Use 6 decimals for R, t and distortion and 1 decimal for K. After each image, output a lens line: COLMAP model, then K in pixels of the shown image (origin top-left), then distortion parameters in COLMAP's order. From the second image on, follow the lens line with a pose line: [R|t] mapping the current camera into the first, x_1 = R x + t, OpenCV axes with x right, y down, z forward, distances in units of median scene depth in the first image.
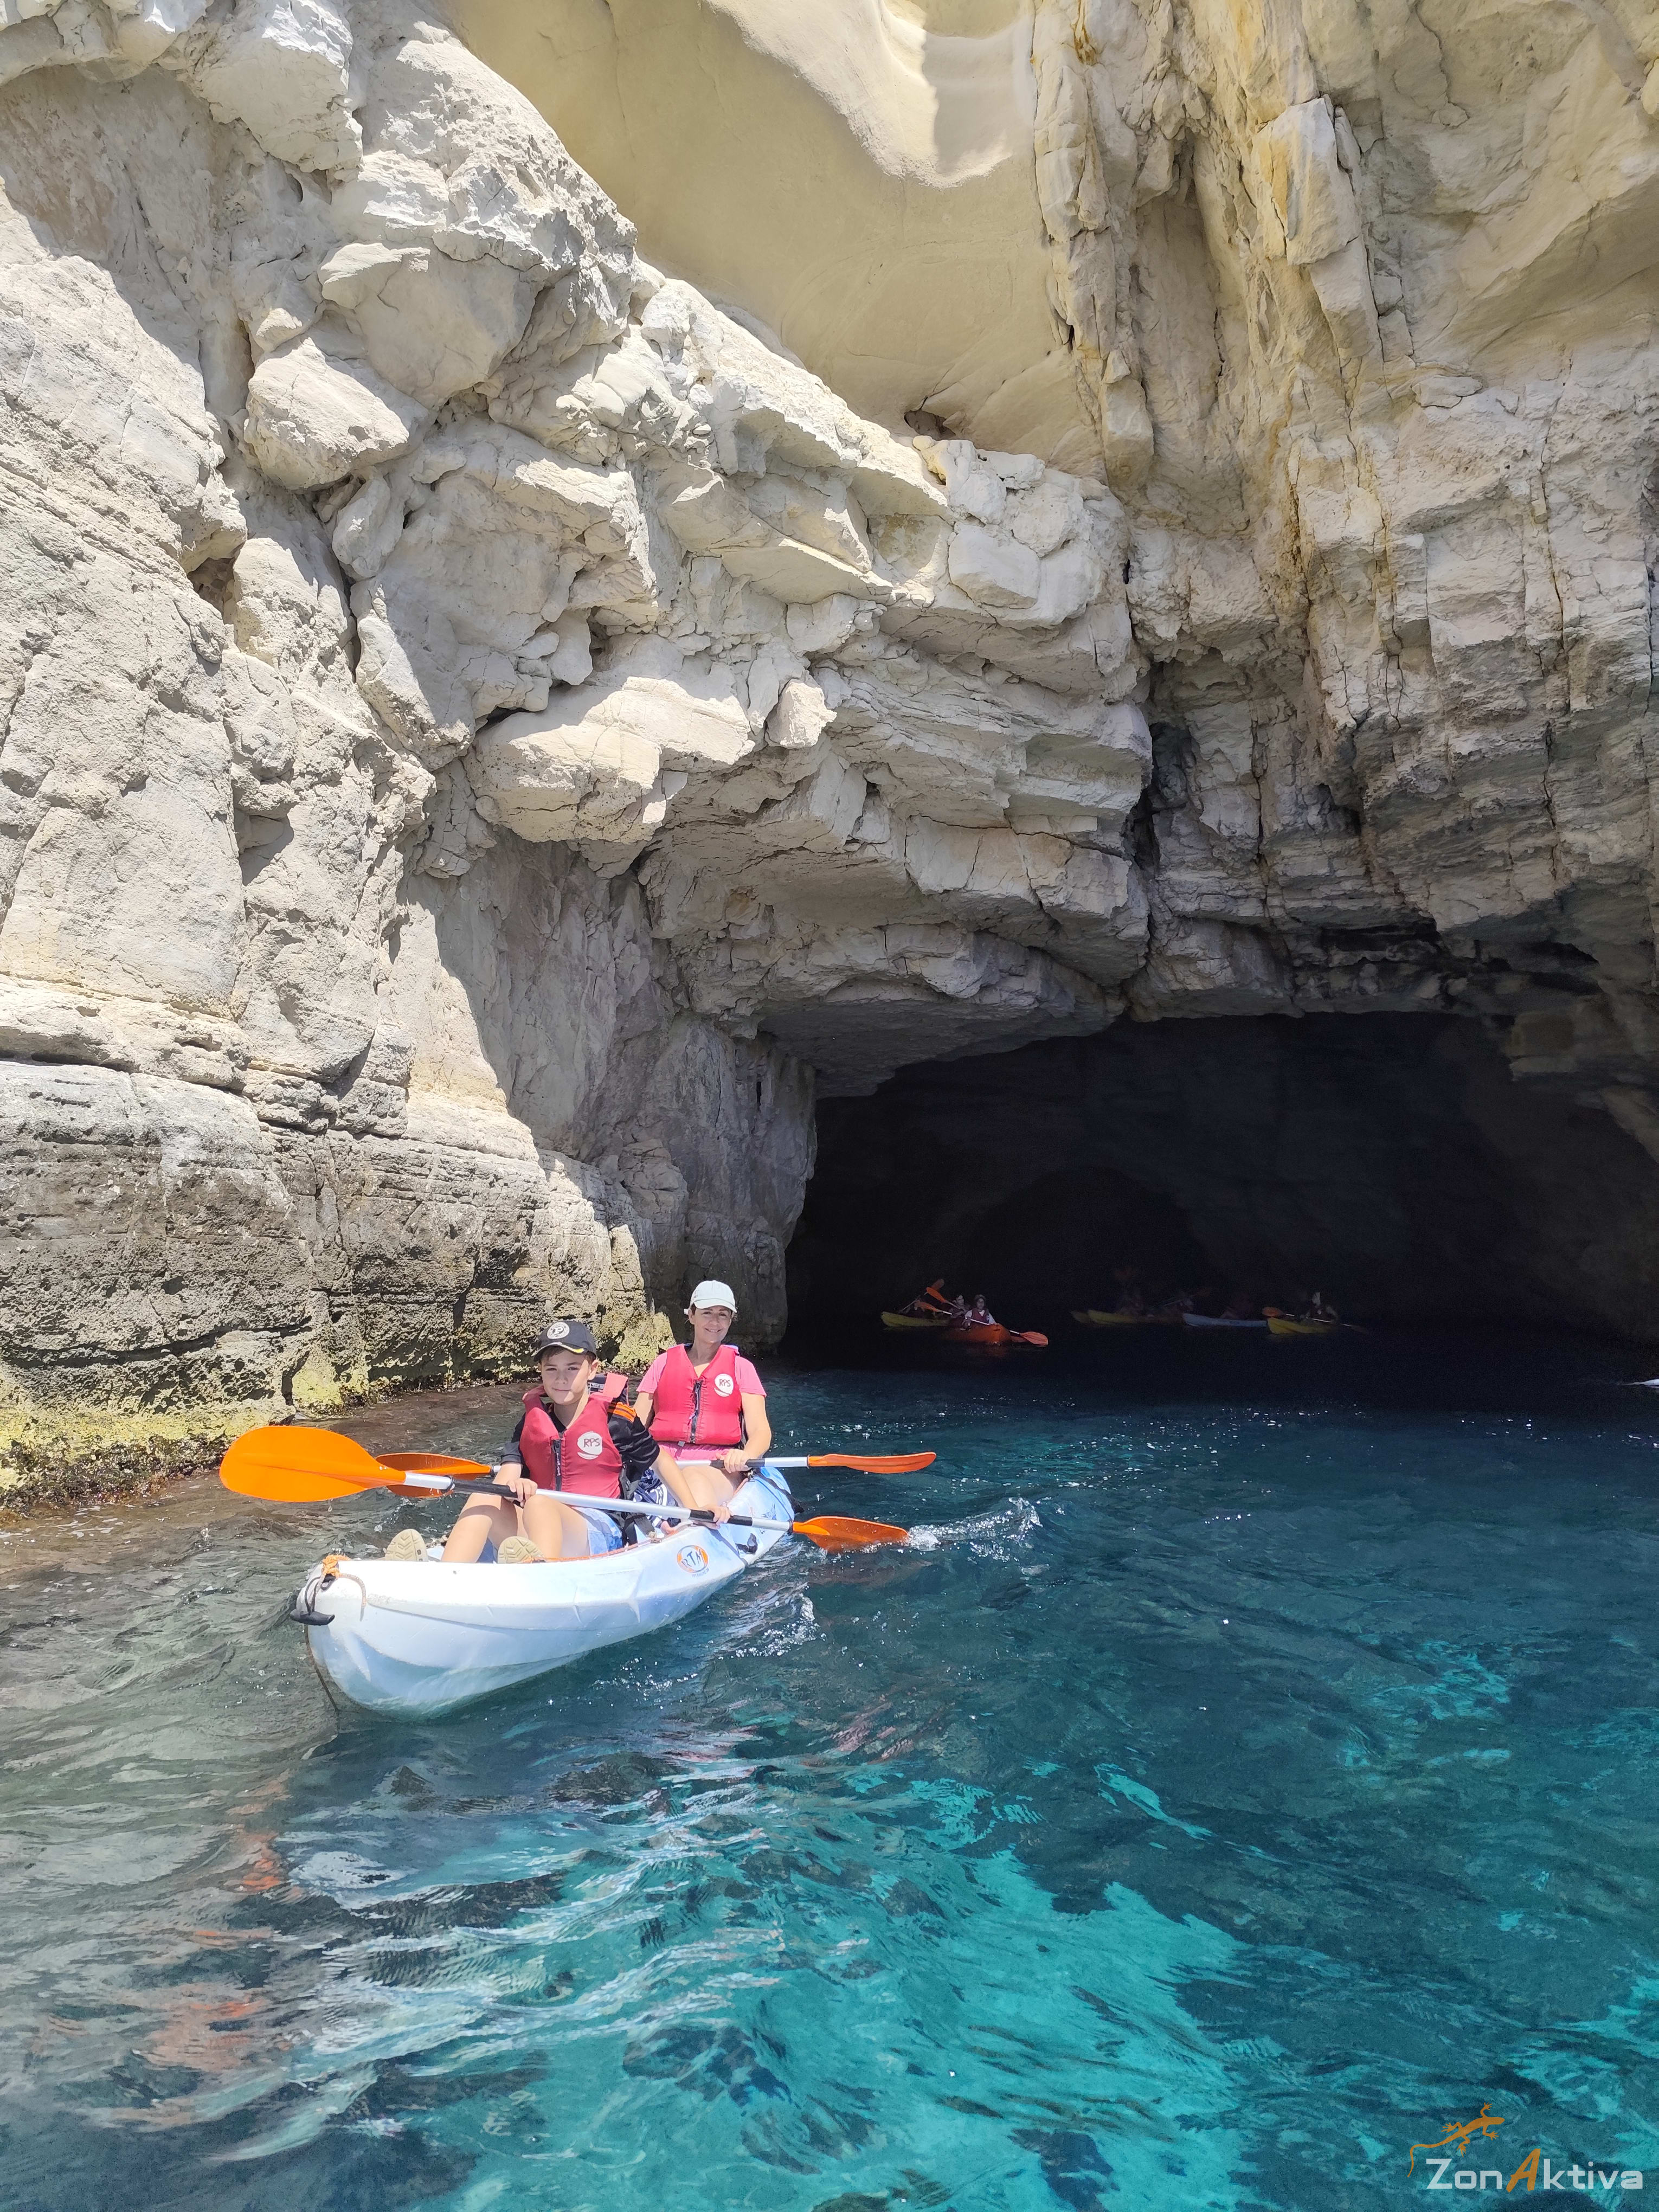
lens RADIAL K [[1533.1, 0, 822.2], [0, 1533.1, 1100.7], [0, 0, 1]] dist [0.060849, -0.070461]
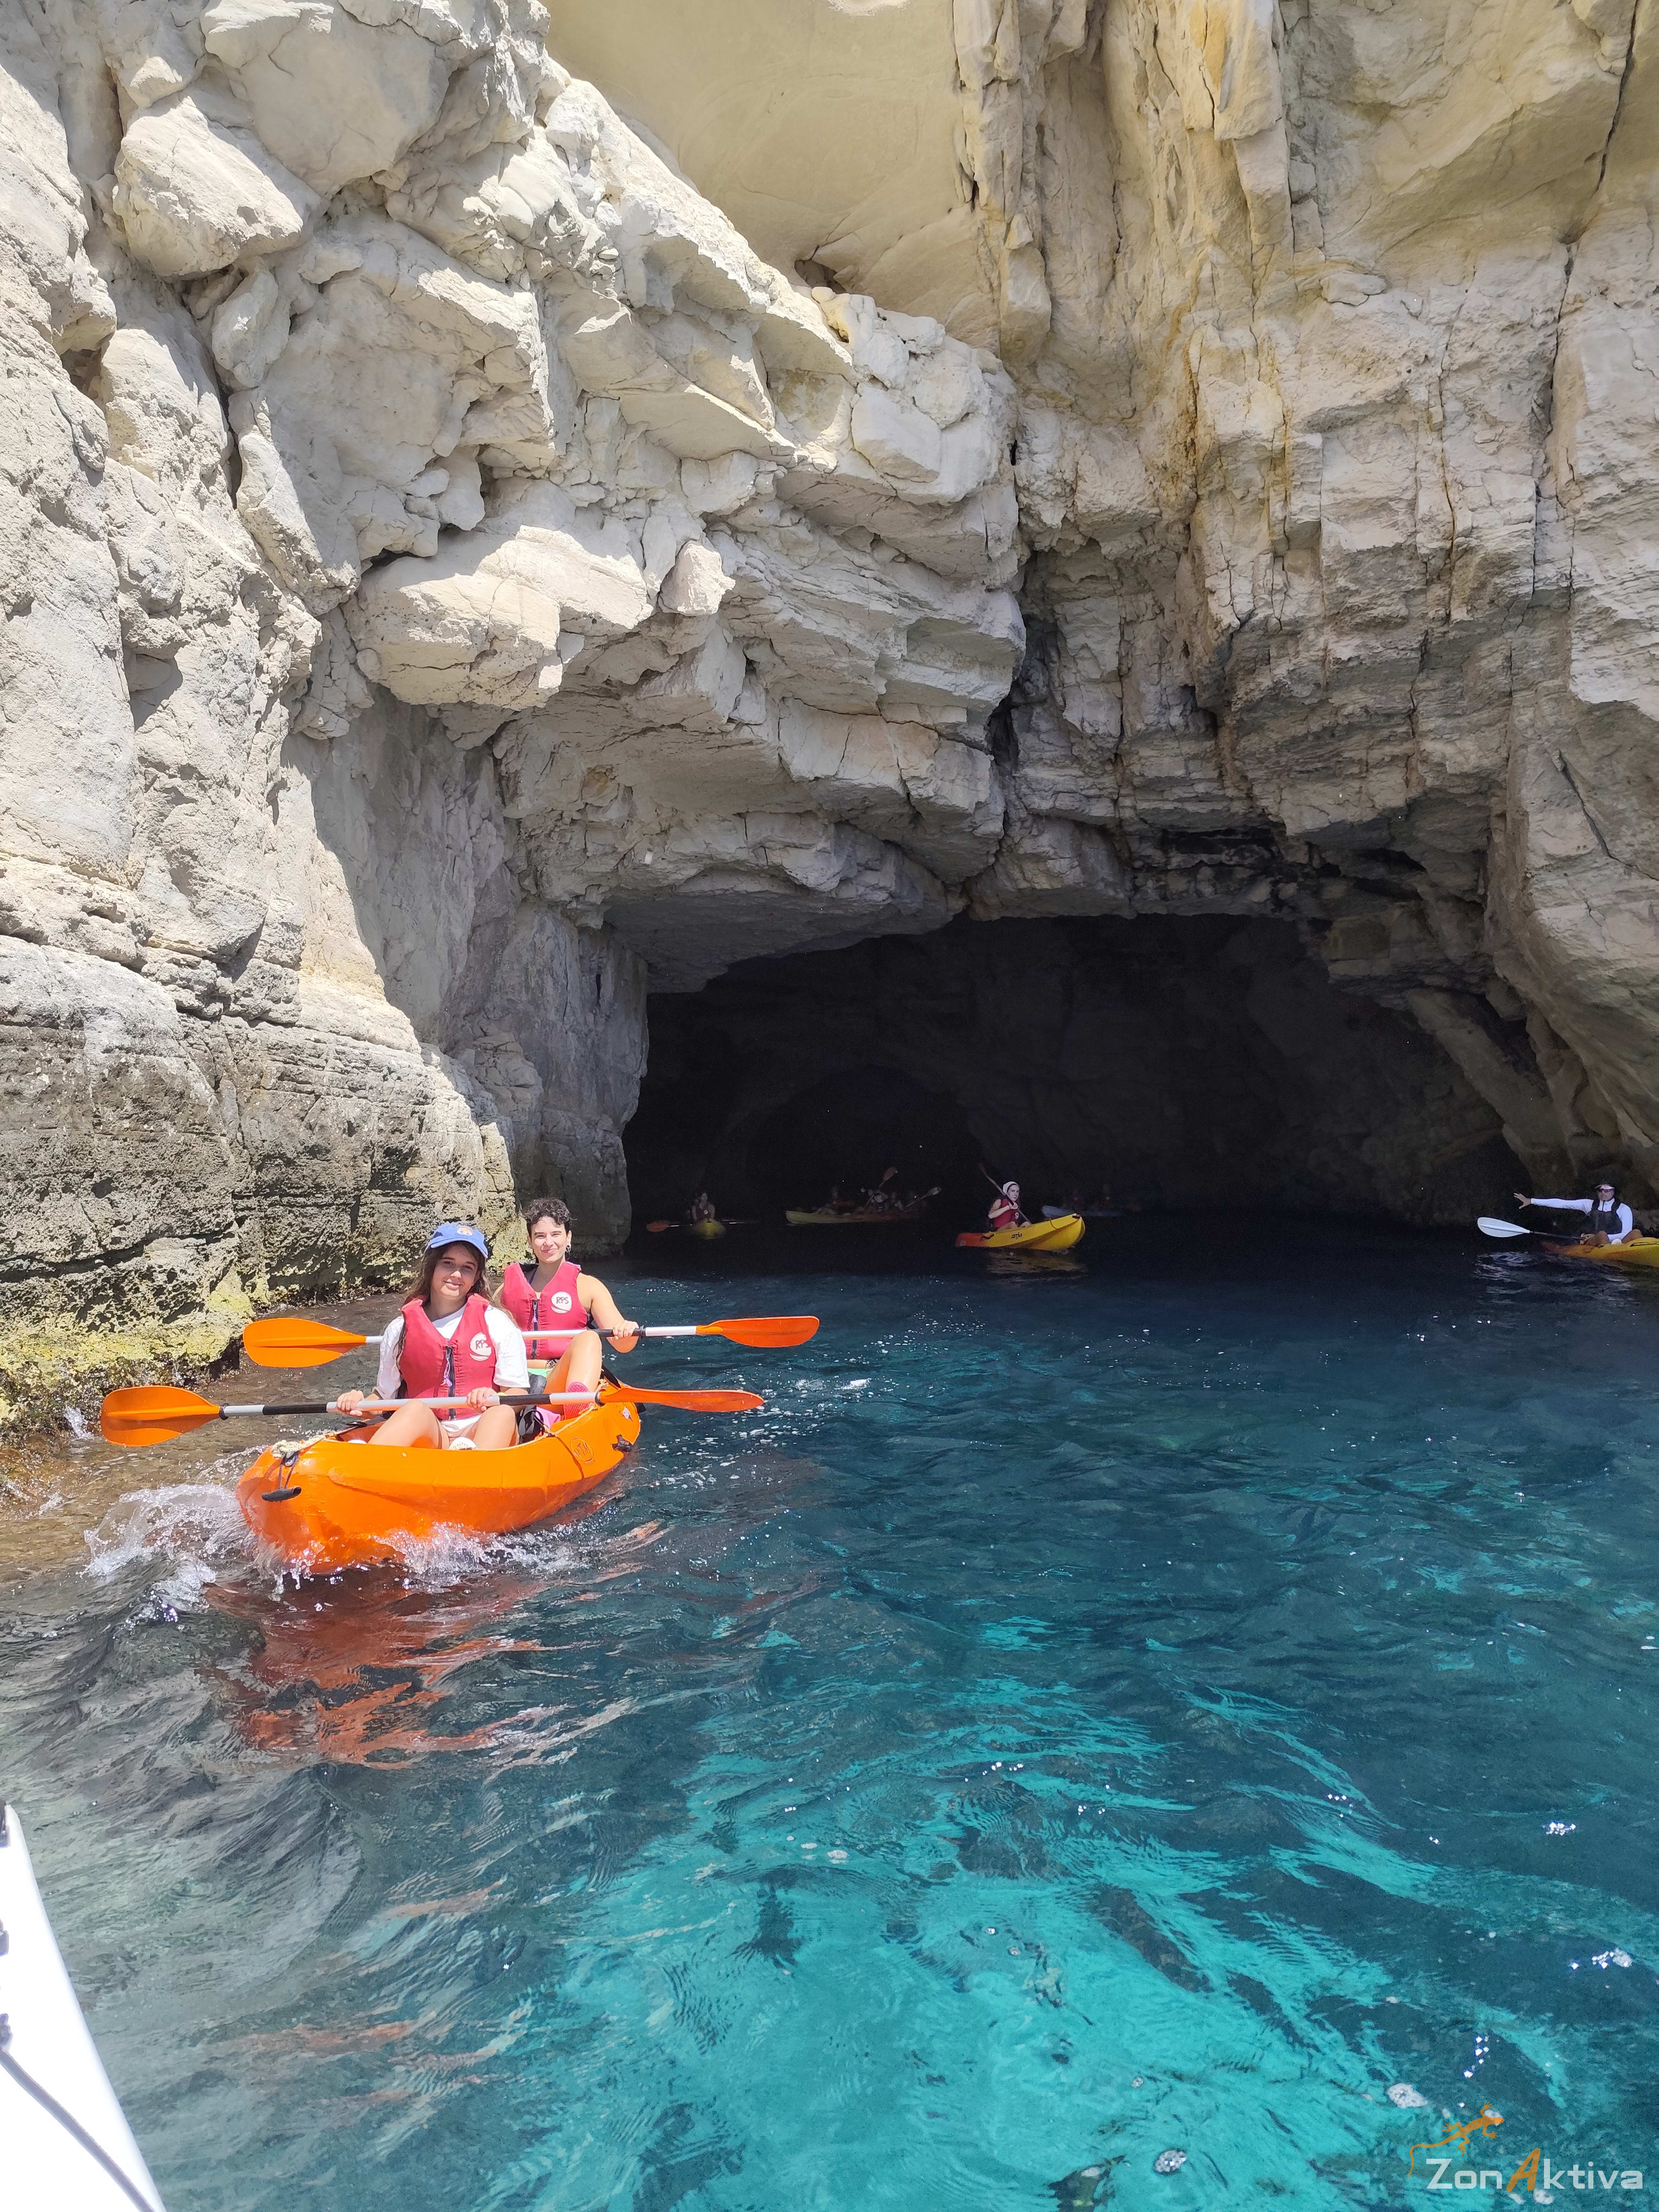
lens RADIAL K [[1531.4, 0, 822.6], [0, 1531.4, 1106.0], [0, 0, 1]] dist [0.052355, -0.053746]
pose [[0.984016, -0.001348, 0.178076, -0.104135], [-0.010727, 0.997707, 0.066827, 0.005806], [-0.177758, -0.067669, 0.981745, 0.039522]]
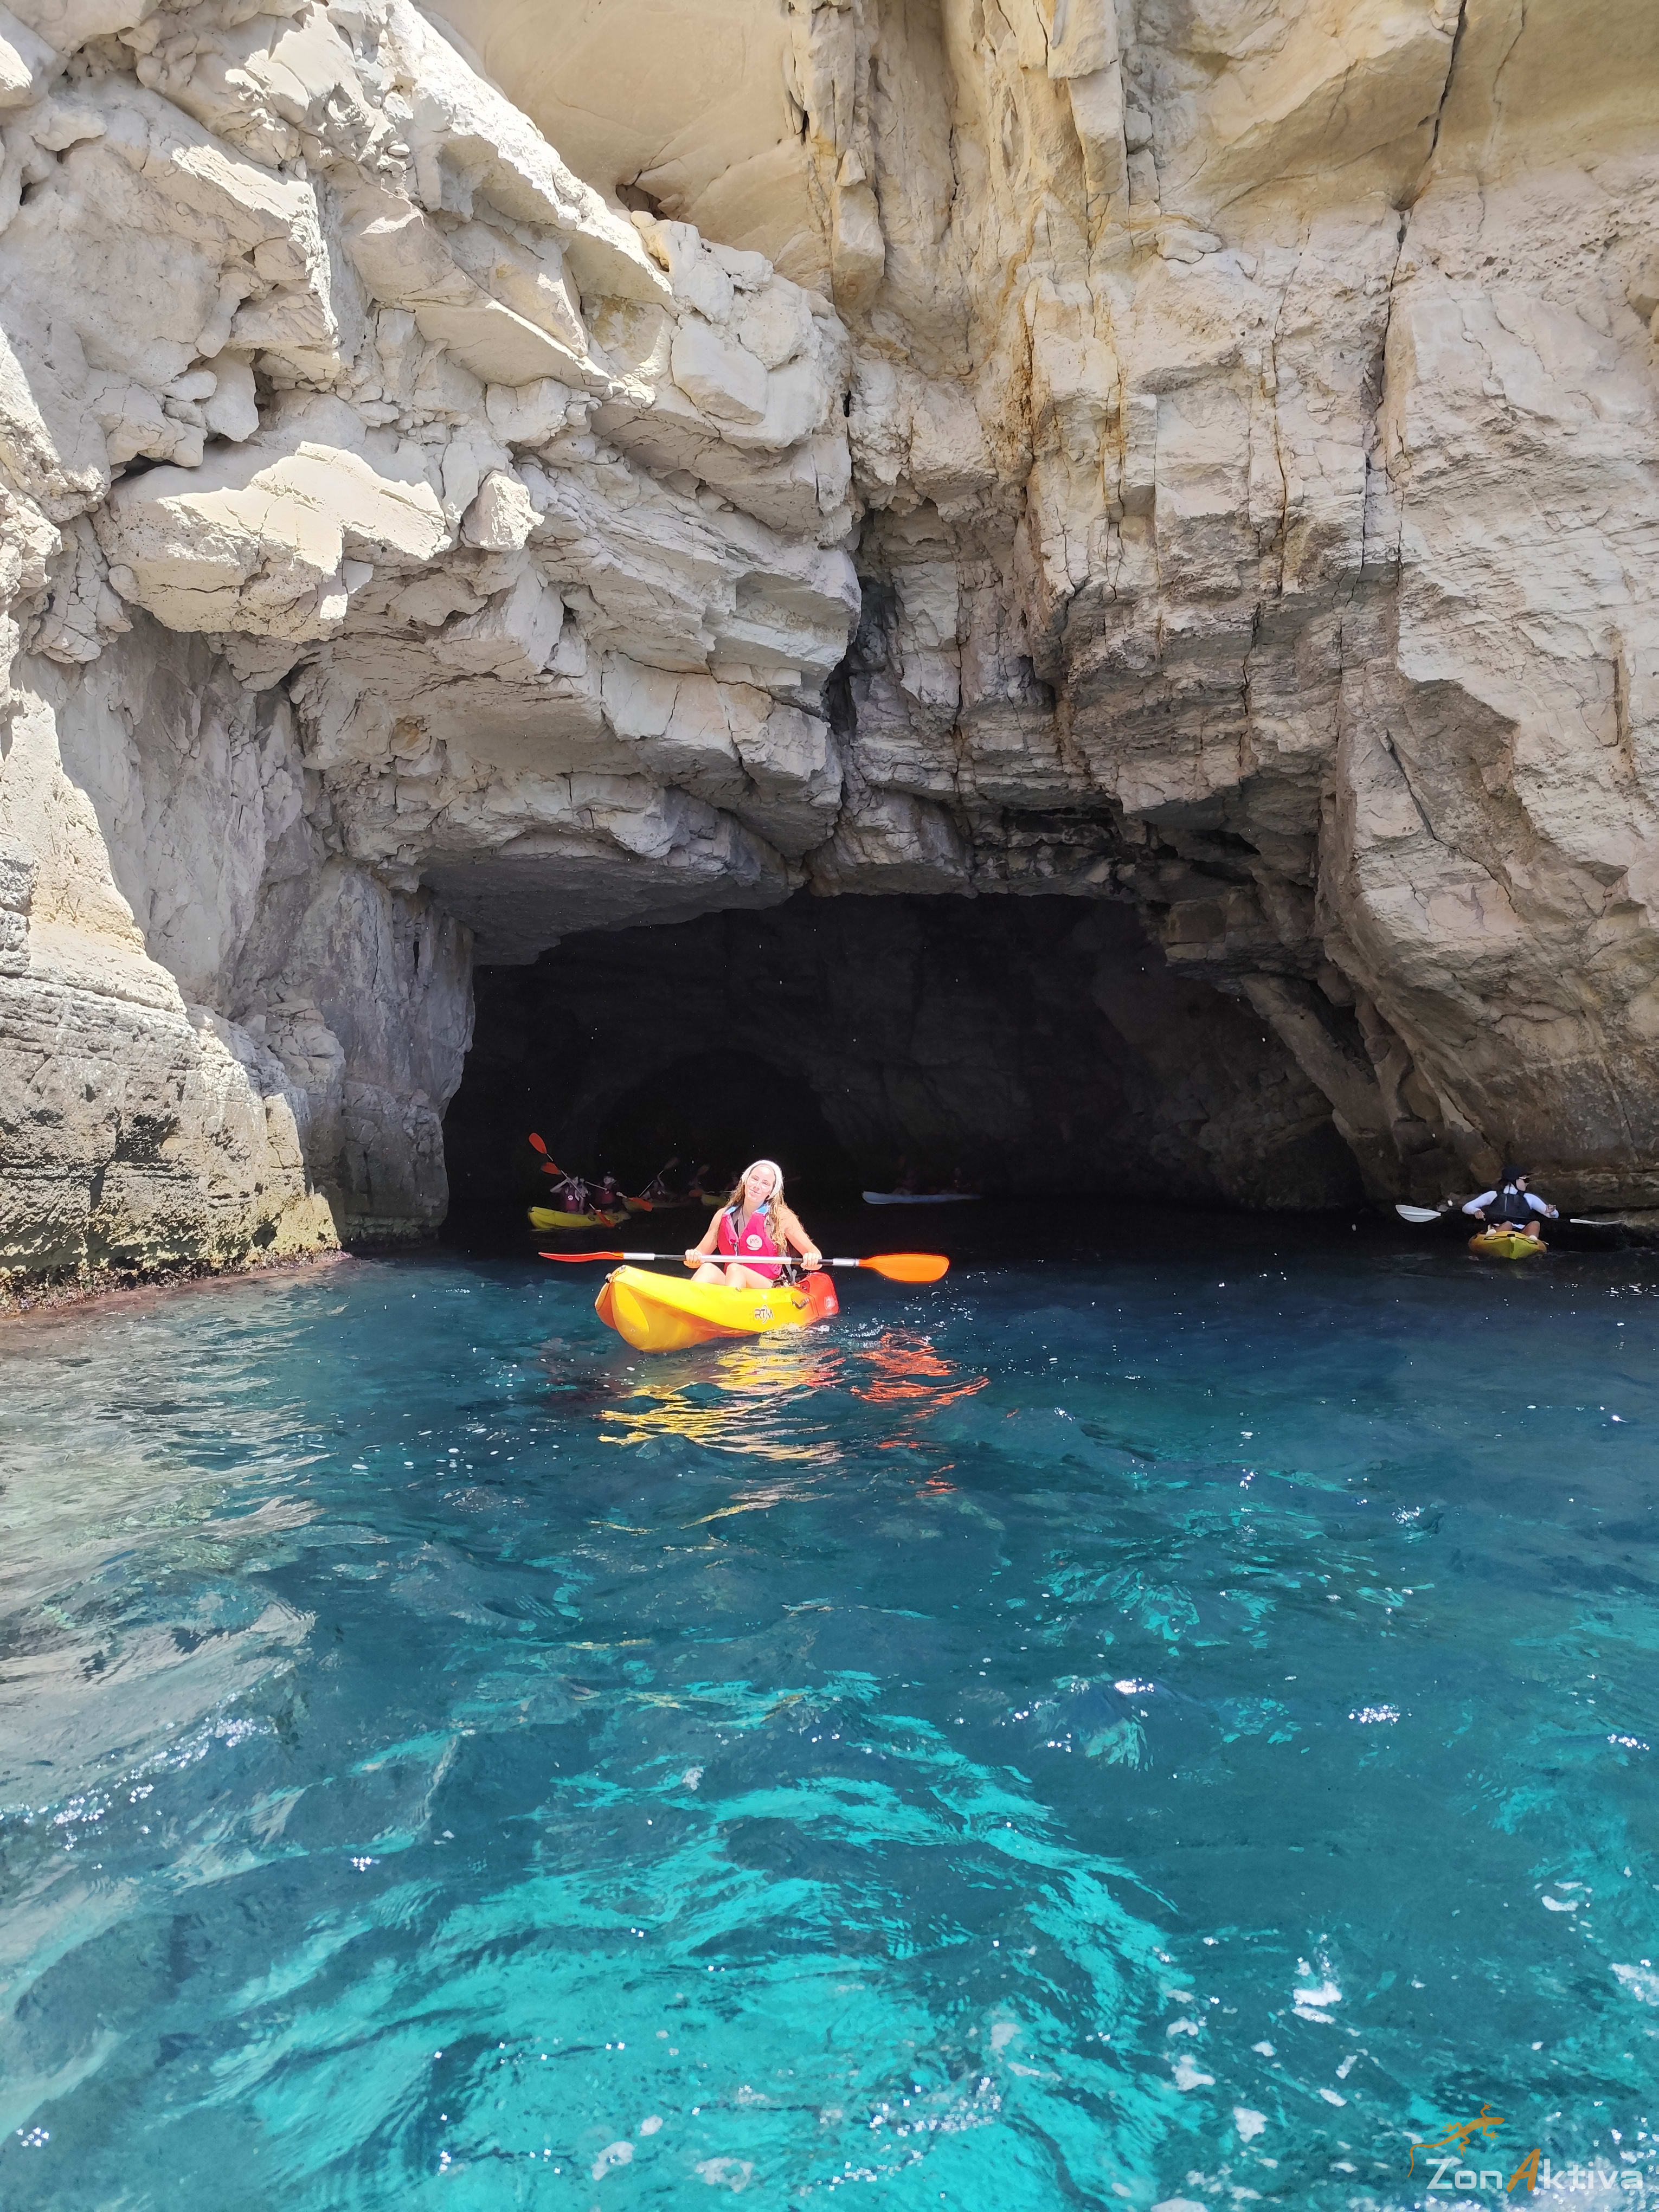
lens RADIAL K [[1518.2, 0, 827.5], [0, 1518.2, 1101.6], [0, 0, 1]] dist [0.045995, -0.047527]
pose [[0.964523, 0.008418, 0.263866, -0.061184], [-0.027782, 0.997178, 0.069740, 0.017346], [-0.262535, -0.074597, 0.962035, 0.083850]]
